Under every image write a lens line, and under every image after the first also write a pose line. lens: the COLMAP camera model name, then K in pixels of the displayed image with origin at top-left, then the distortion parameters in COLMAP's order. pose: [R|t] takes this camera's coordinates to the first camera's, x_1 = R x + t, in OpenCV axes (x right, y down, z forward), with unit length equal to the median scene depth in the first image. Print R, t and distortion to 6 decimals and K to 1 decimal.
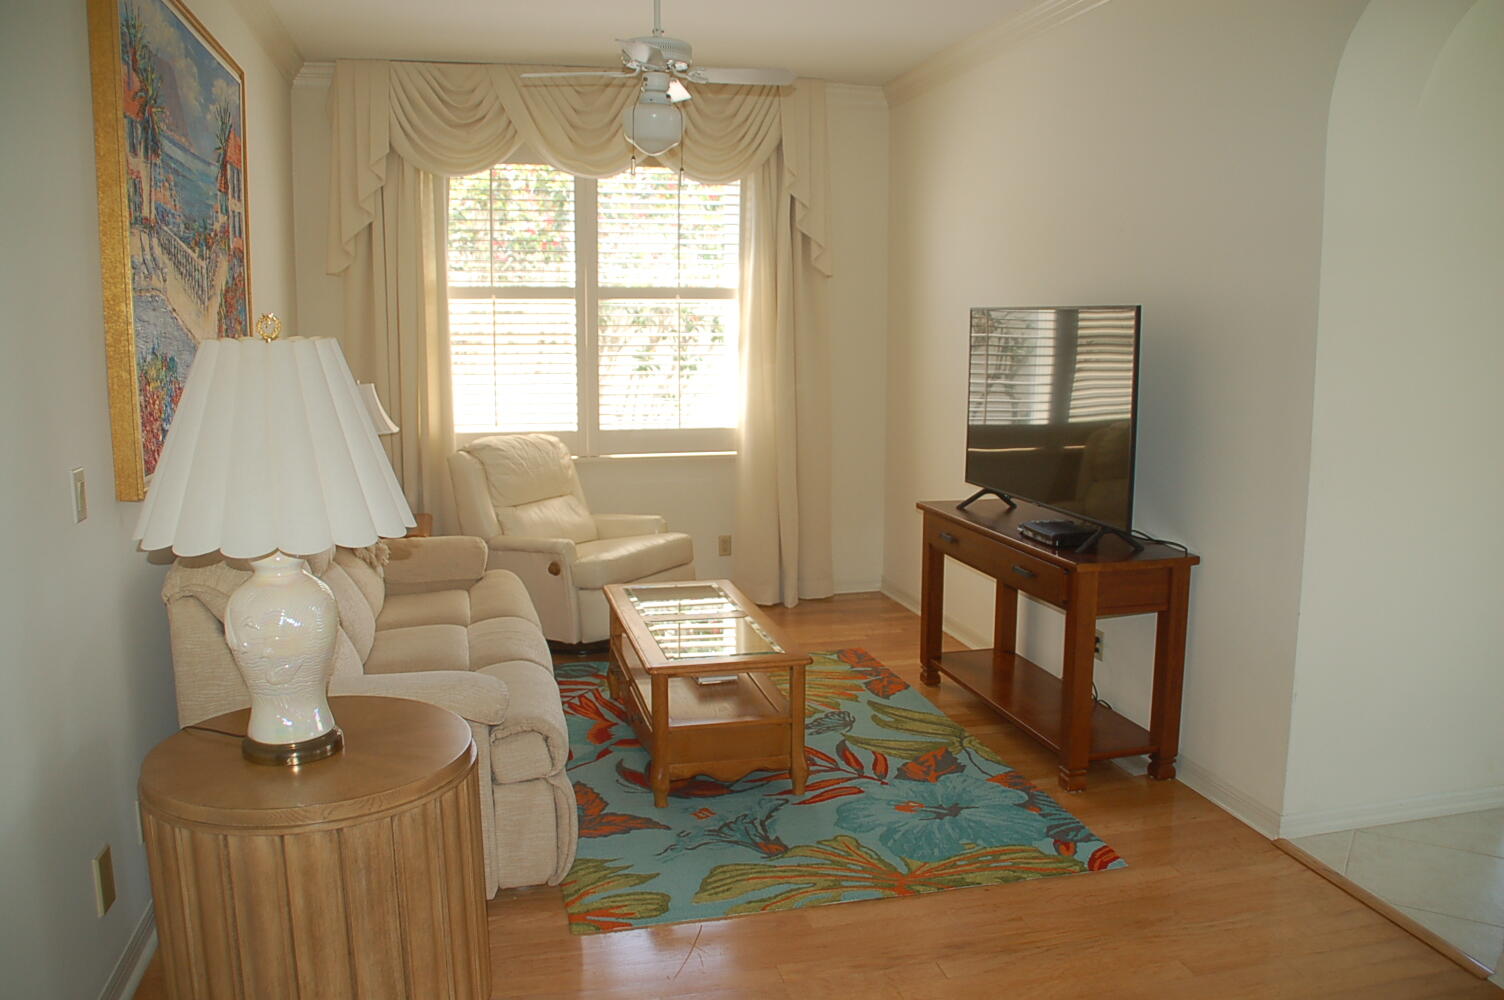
lens RADIAL K [[1178.3, 0, 759.2], [0, 1178.3, 499.2], [0, 0, 1]] dist [-0.173826, 0.118483]
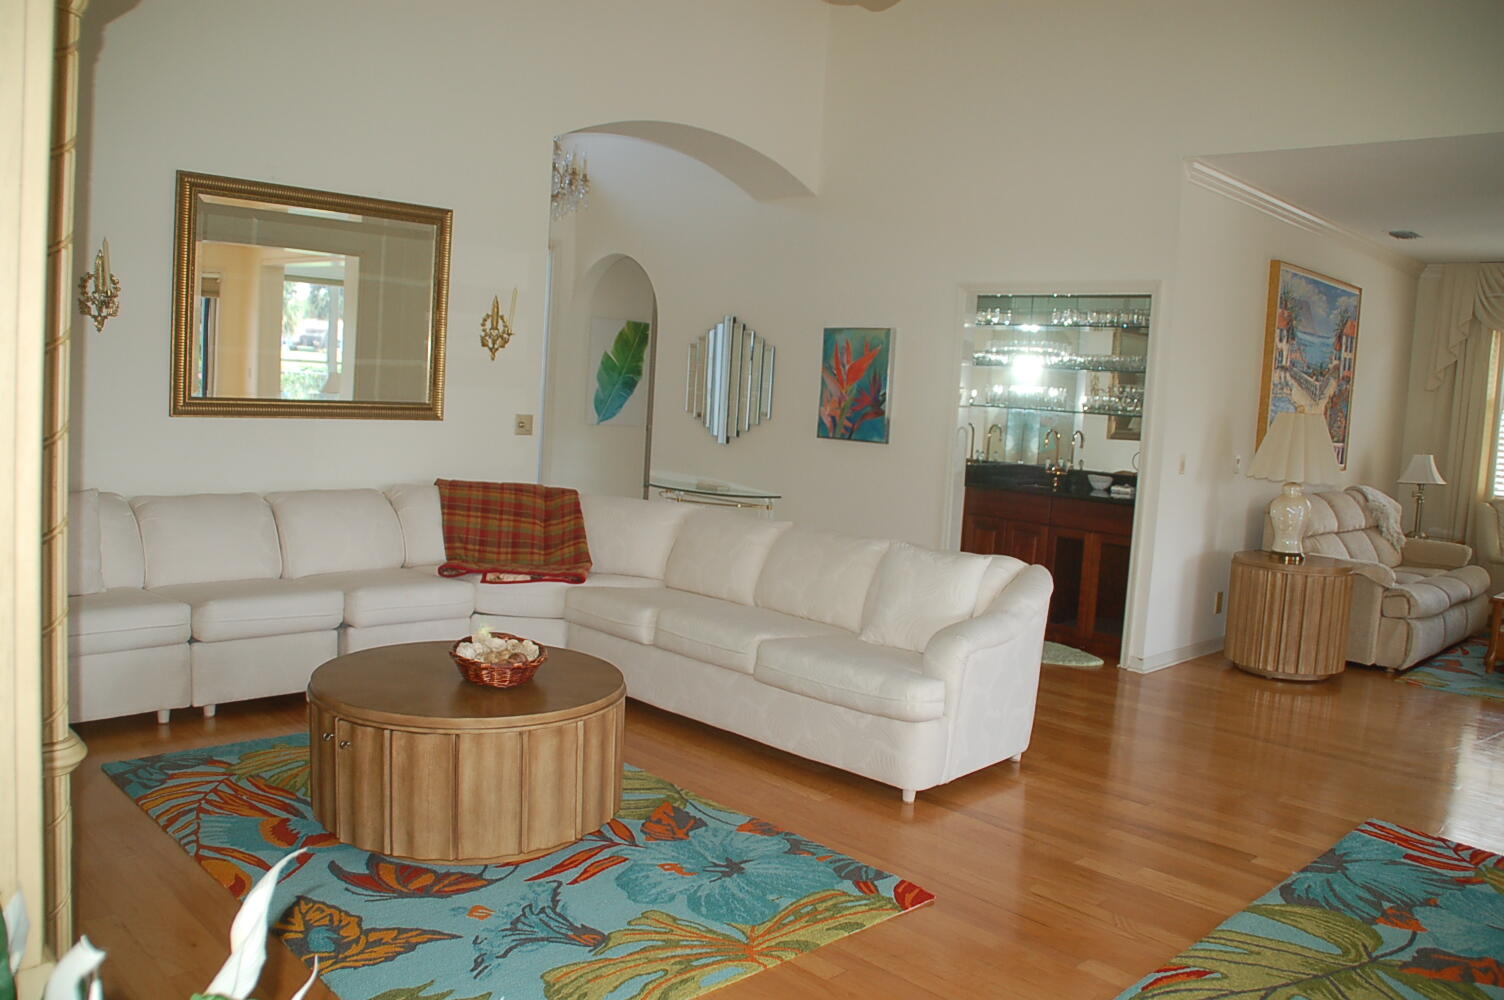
lens RADIAL K [[1178.3, 0, 759.2], [0, 1178.3, 499.2], [0, 0, 1]] dist [-0.173826, 0.118483]
pose [[0.511195, 0.107270, -0.852744, 0.831913], [-0.180891, 0.983385, 0.015265, 0.171222], [0.840213, 0.146450, 0.522106, -1.002588]]
